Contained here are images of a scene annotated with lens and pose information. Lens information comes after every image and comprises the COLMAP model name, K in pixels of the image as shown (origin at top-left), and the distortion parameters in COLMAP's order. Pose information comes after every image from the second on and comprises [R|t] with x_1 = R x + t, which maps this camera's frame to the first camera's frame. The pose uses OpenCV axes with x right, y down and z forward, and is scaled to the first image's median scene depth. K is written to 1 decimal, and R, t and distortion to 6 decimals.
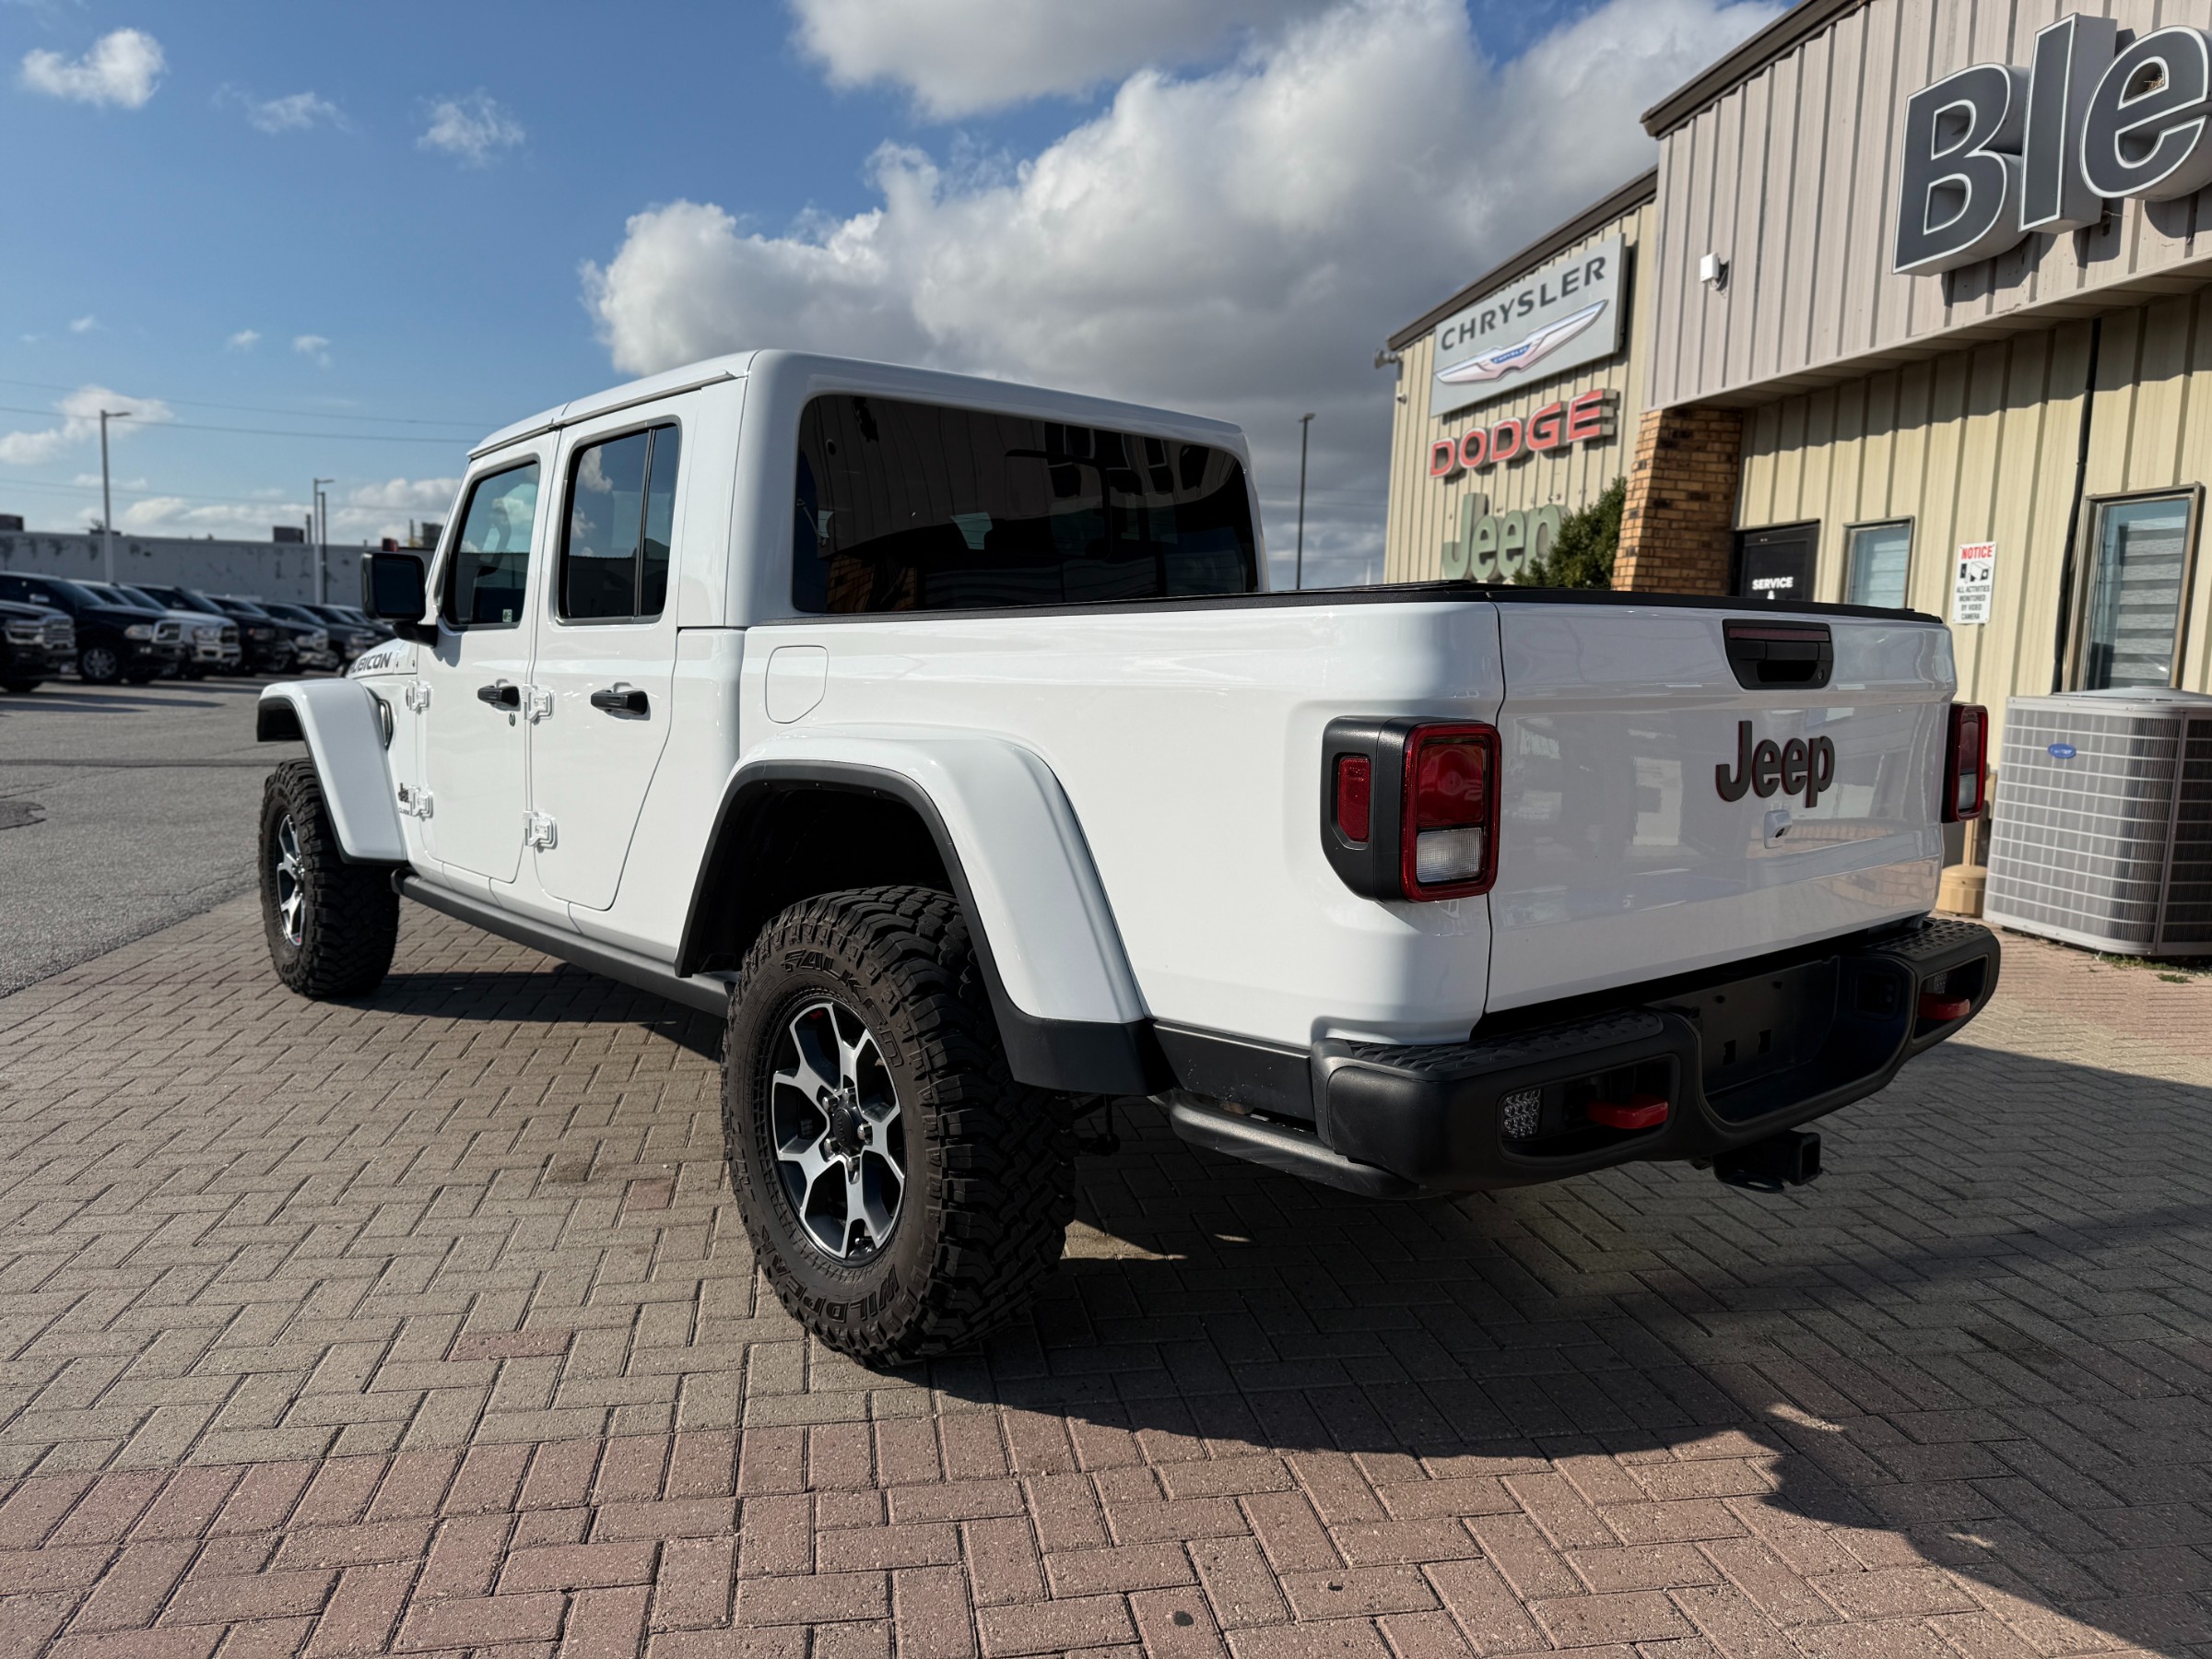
lens RADIAL K [[1592.6, 0, 1106.0], [0, 1592.6, 829.5], [0, 0, 1]] dist [-0.001390, 0.028276]
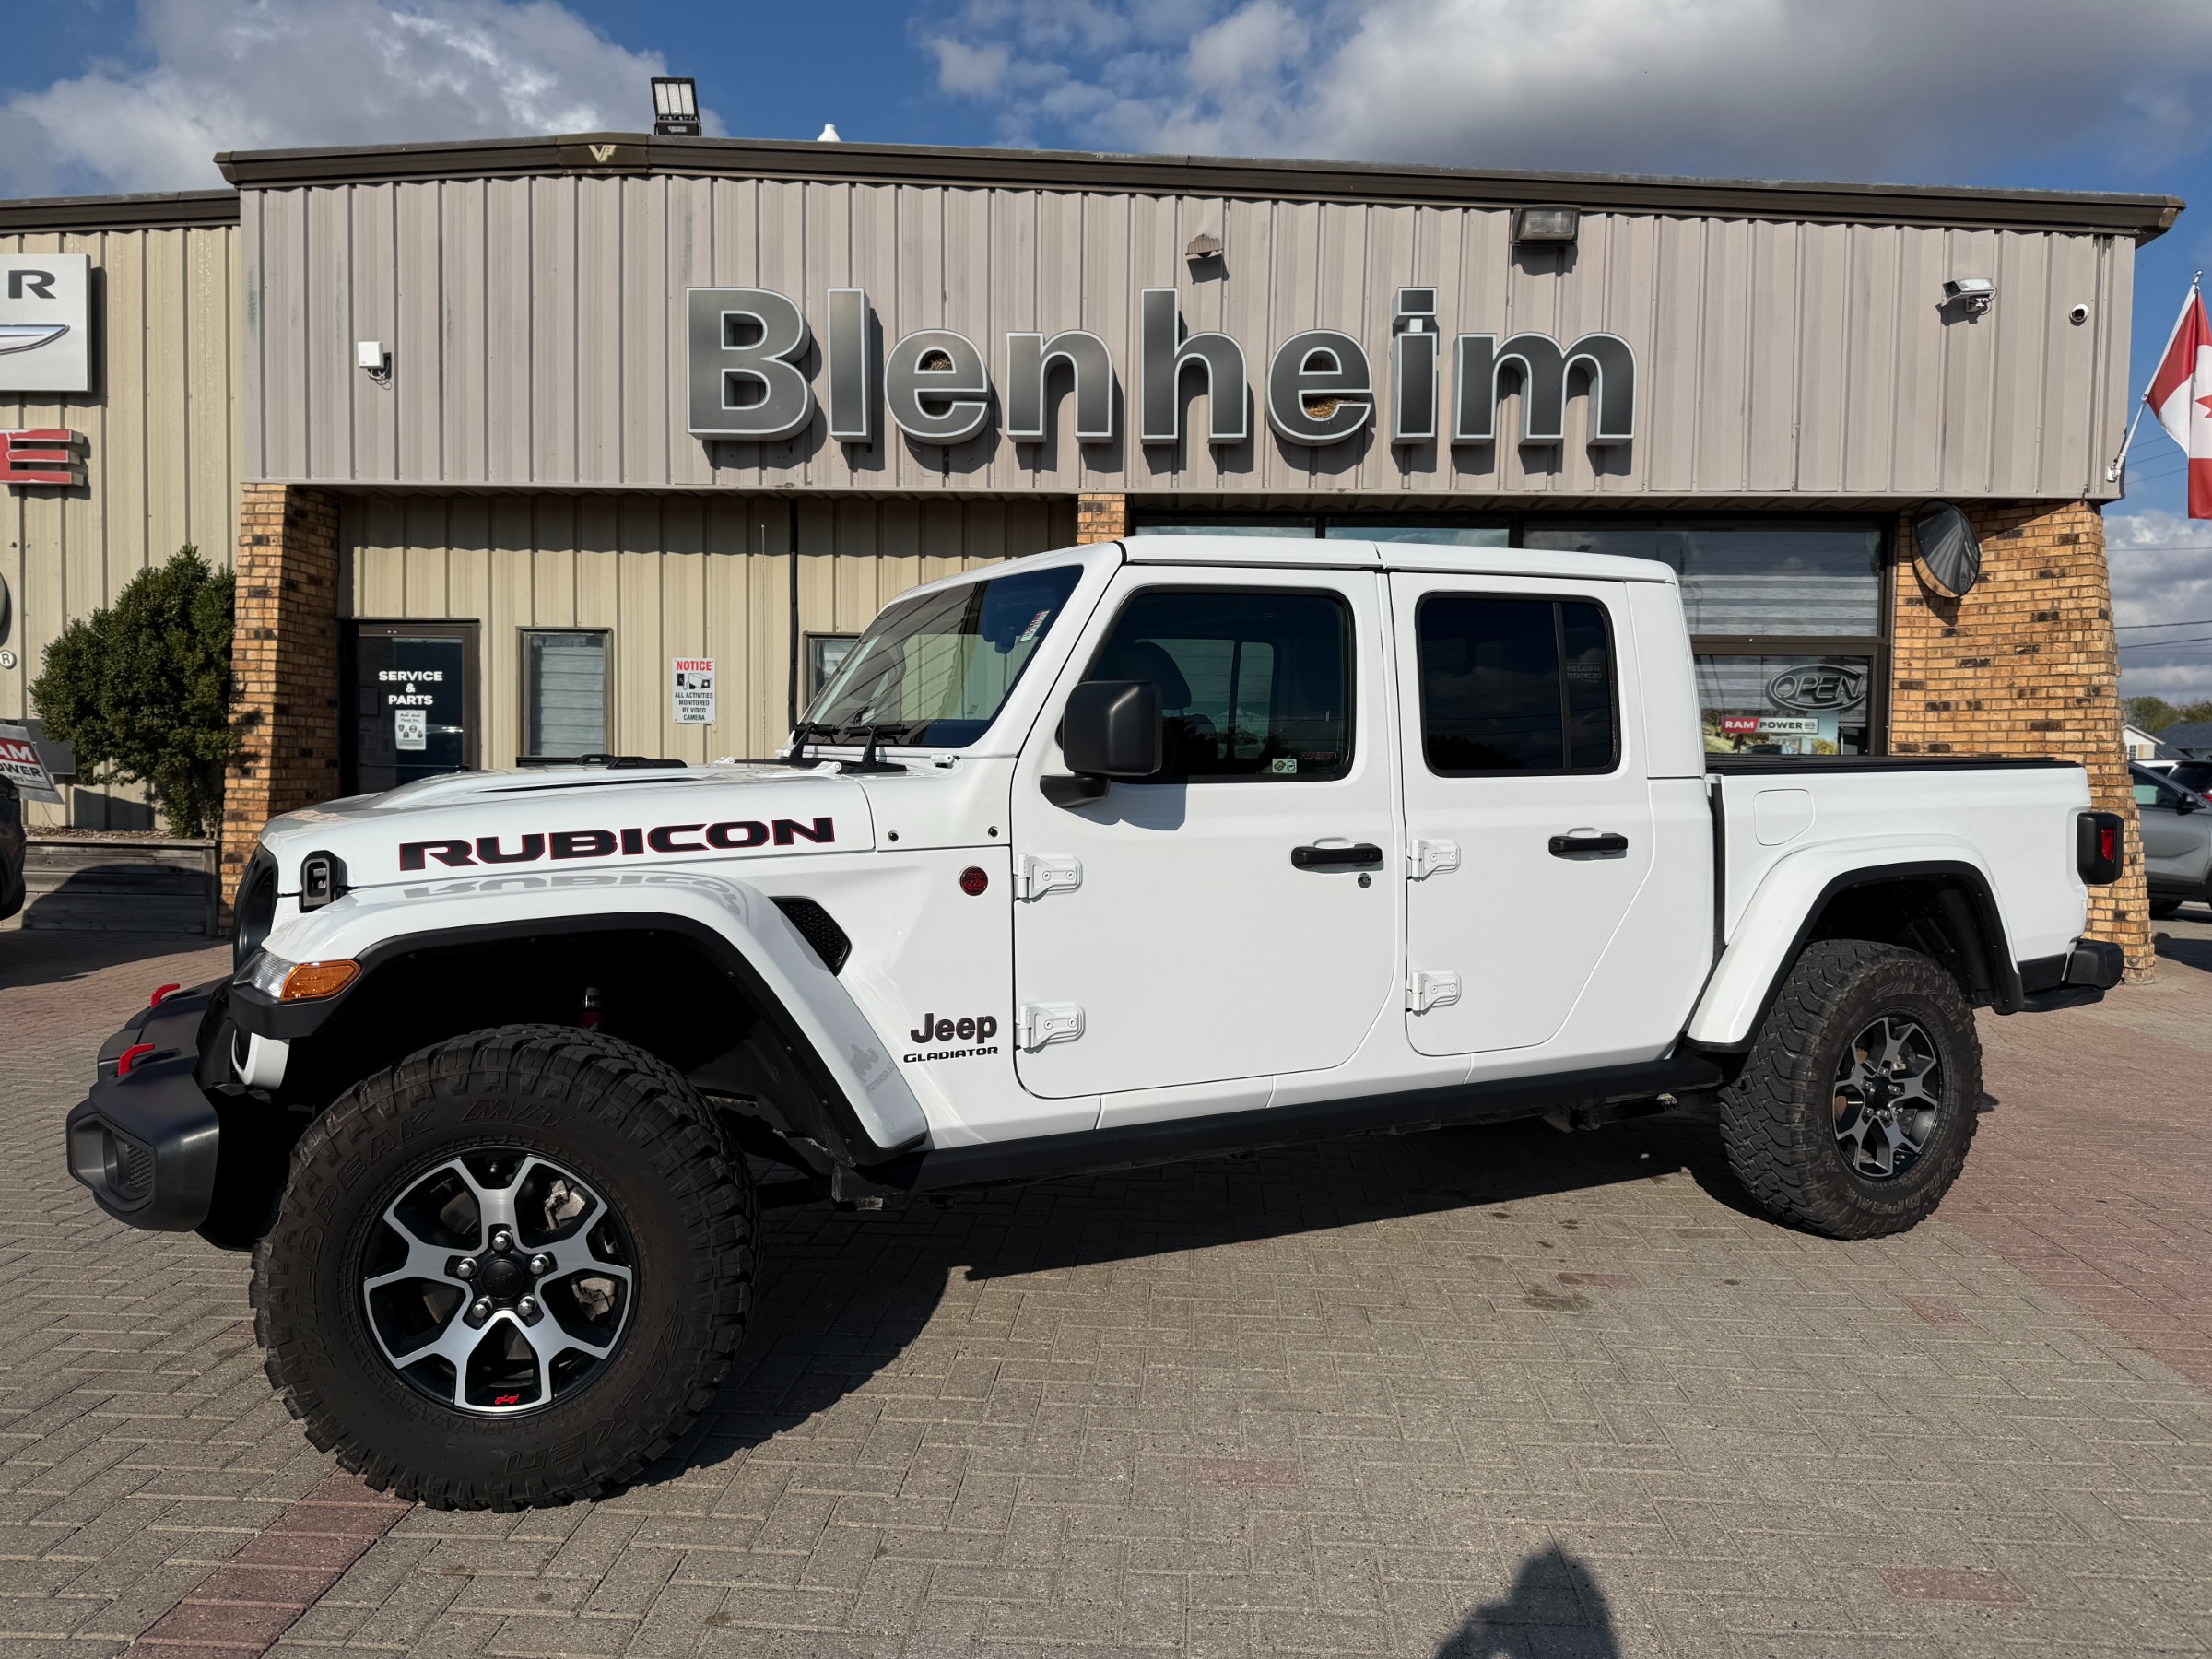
lens RADIAL K [[1594.2, 0, 1106.0], [0, 1594.2, 829.5], [0, 0, 1]] dist [0.006355, -0.004448]
pose [[0.226224, -0.062976, 0.972037, -0.460313], [0.099557, 0.994177, 0.041241, -0.053826], [-0.968974, 0.087444, 0.231176, 0.336824]]
